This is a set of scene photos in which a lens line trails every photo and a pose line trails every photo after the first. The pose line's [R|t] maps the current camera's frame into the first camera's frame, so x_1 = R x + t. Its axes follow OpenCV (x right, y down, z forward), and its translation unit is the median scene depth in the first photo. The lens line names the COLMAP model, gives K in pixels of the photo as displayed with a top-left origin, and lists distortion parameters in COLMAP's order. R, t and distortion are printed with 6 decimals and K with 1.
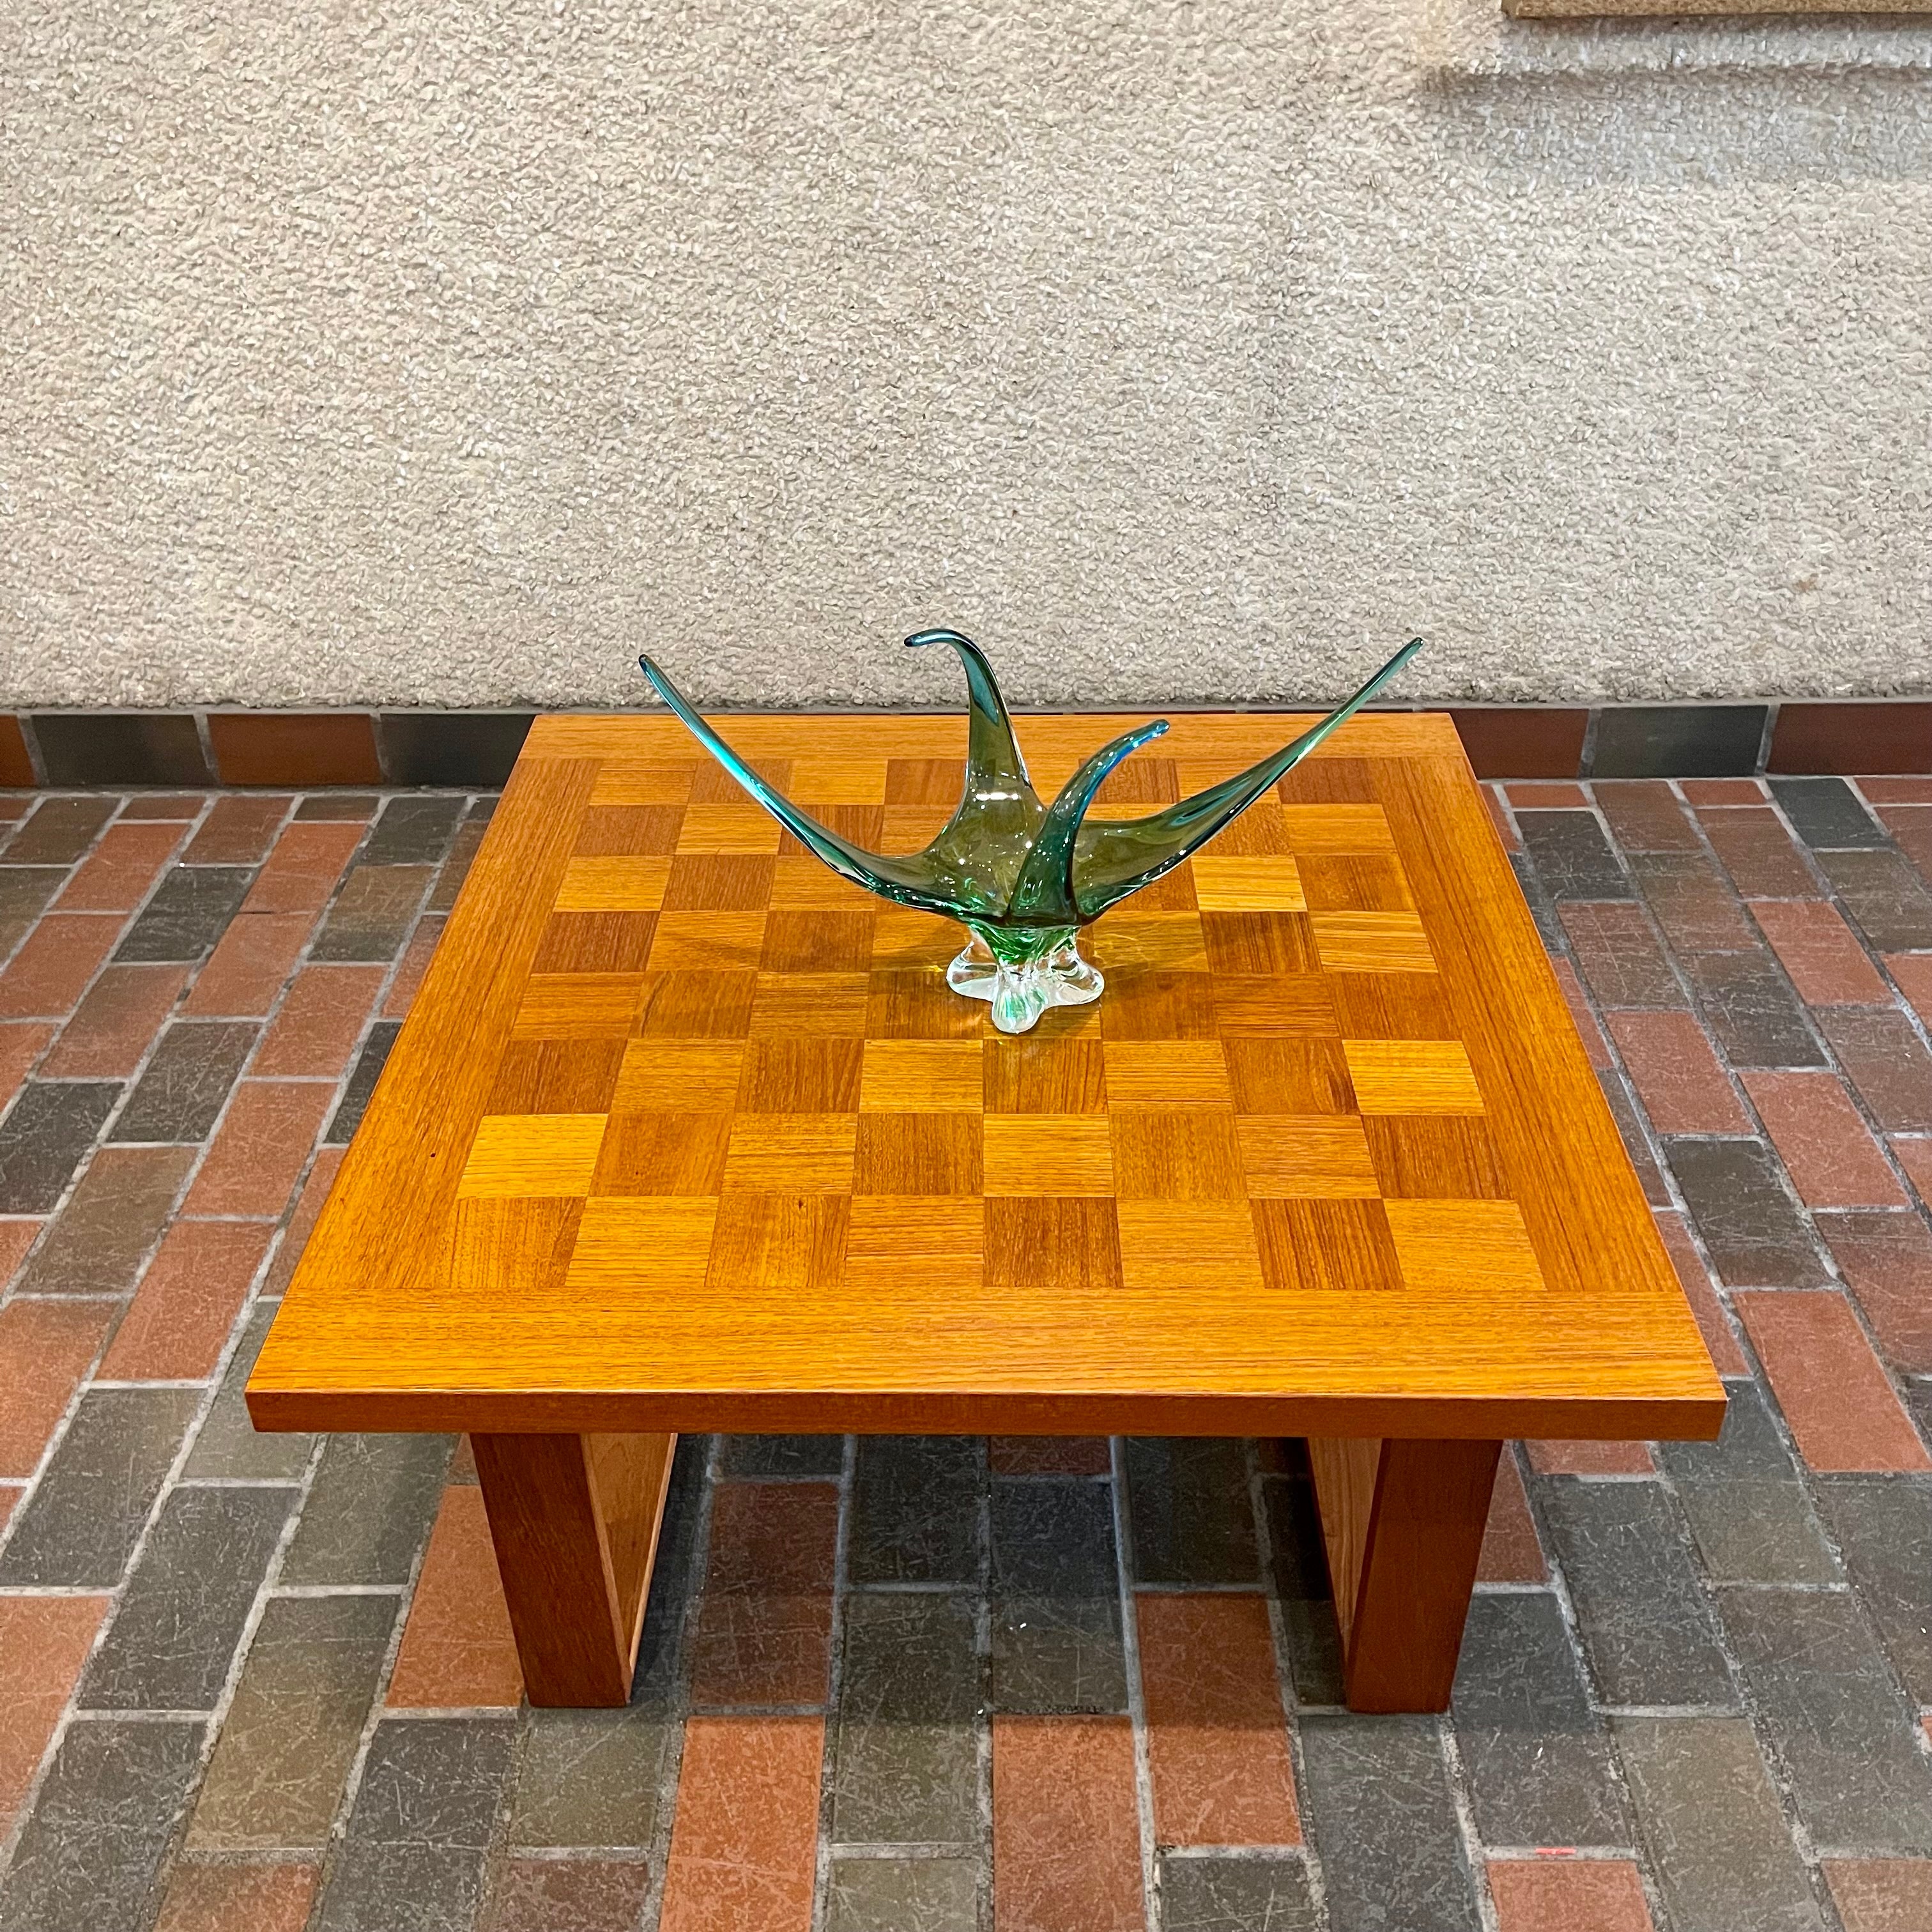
lens RADIAL K [[1928.8, 0, 962.7], [0, 1928.8, 977.3], [0, 0, 1]] dist [0.054195, -0.033575]
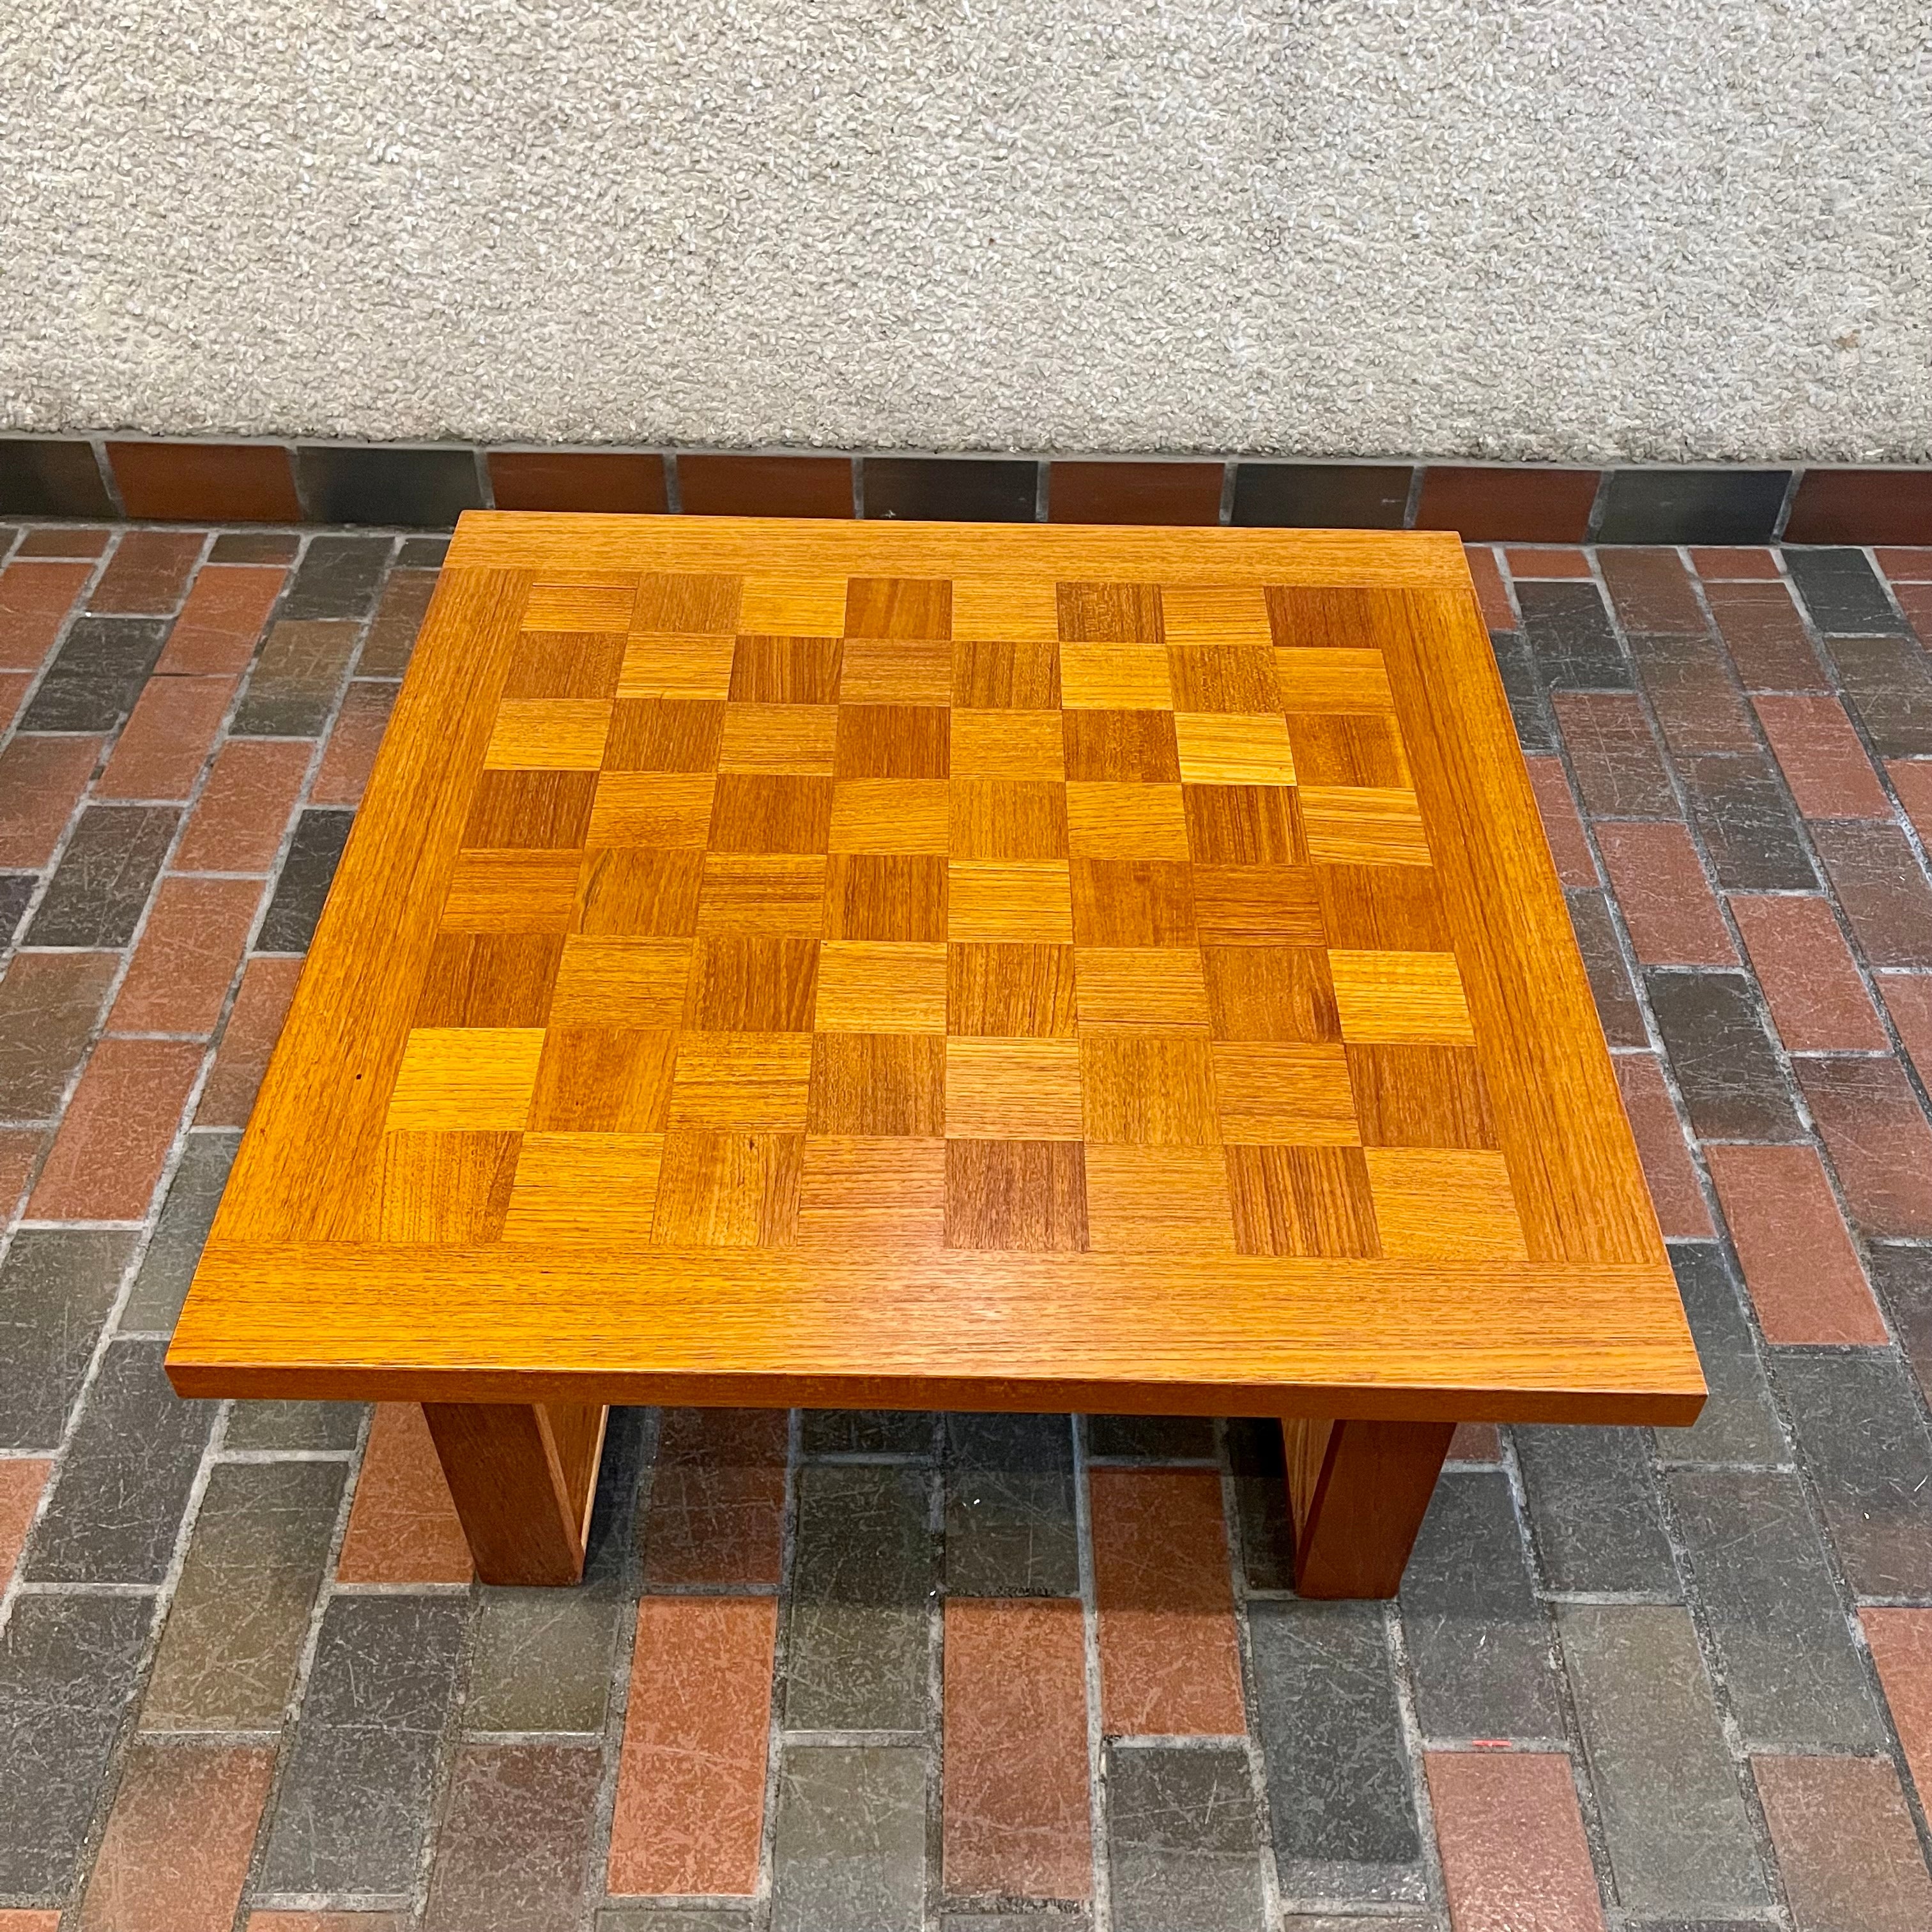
lens RADIAL K [[1934.8, 0, 966.0], [0, 1934.8, 966.0], [0, 0, 1]] dist [0.043146, -0.007608]
pose [[0.999614, 0.014969, 0.023396, -0.001466], [-0.019092, 0.982105, 0.187363, -0.093290], [-0.020173, -0.187737, 0.982012, 0.051997]]
